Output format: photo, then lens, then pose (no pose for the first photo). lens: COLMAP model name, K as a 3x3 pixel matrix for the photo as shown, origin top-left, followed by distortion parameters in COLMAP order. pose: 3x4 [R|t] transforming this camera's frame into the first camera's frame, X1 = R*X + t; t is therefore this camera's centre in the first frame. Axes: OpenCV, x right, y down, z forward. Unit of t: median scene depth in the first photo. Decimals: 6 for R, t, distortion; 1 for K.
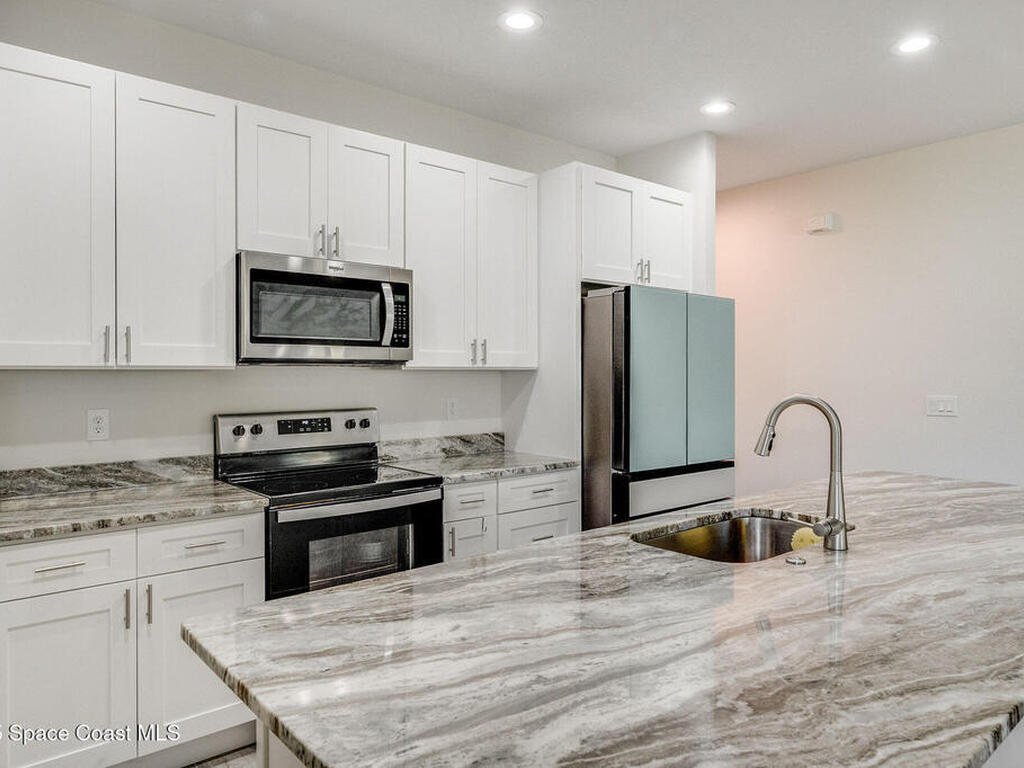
lens RADIAL K [[700.9, 0, 535.3], [0, 700.9, 381.9], [0, 0, 1]] dist [-0.002422, -0.002001]
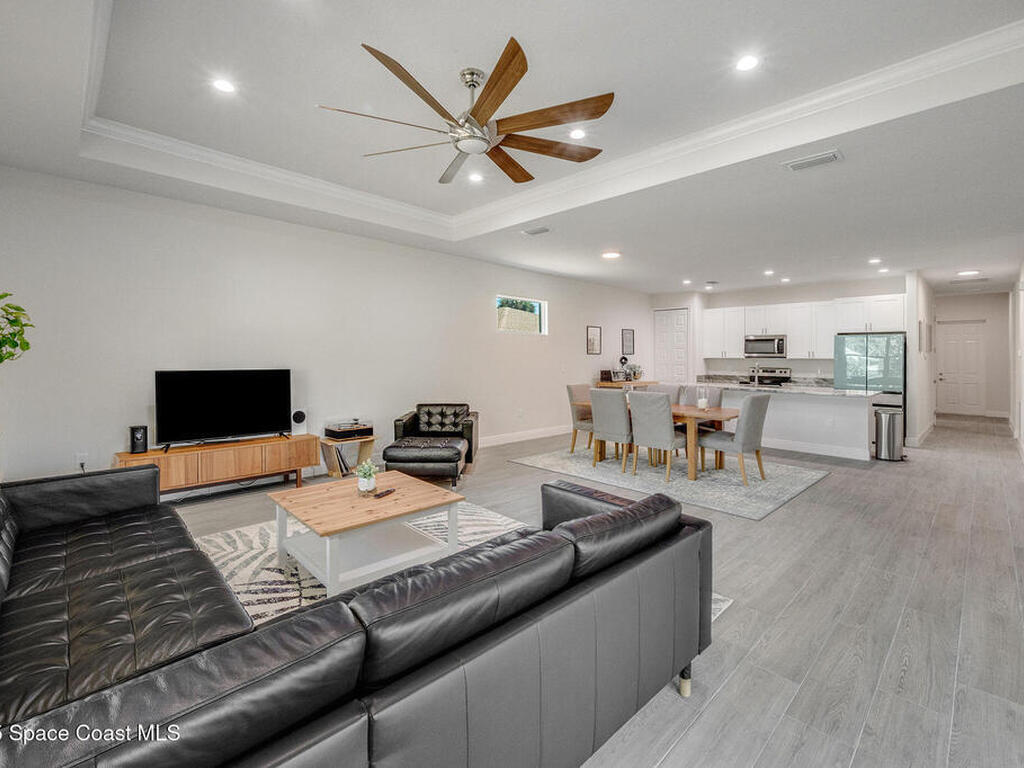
lens RADIAL K [[463.9, 0, 512.5], [0, 463.9, 351.4], [0, 0, 1]] dist [-0.001997, -0.000300]
pose [[0.050300, -0.014762, -0.998625, 3.005583], [-0.023585, 0.999594, -0.015965, 0.026141], [0.998456, 0.024356, 0.049932, -0.912619]]
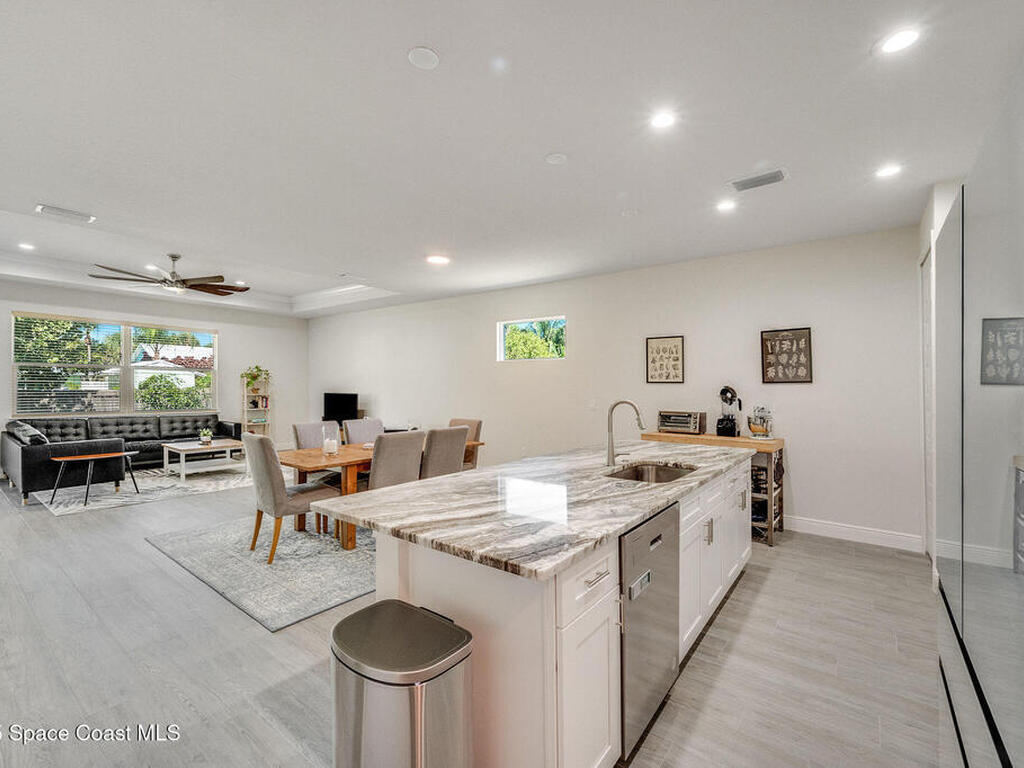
lens RADIAL K [[455.0, 0, 517.5], [0, 455.0, 383.5], [0, 0, 1]] dist [-0.000256, -0.000853]
pose [[-0.980337, -0.012645, -0.196926, 0.641583], [-0.014391, 0.999869, 0.007437, -0.026909], [0.196806, 0.010125, -0.980390, 1.695261]]
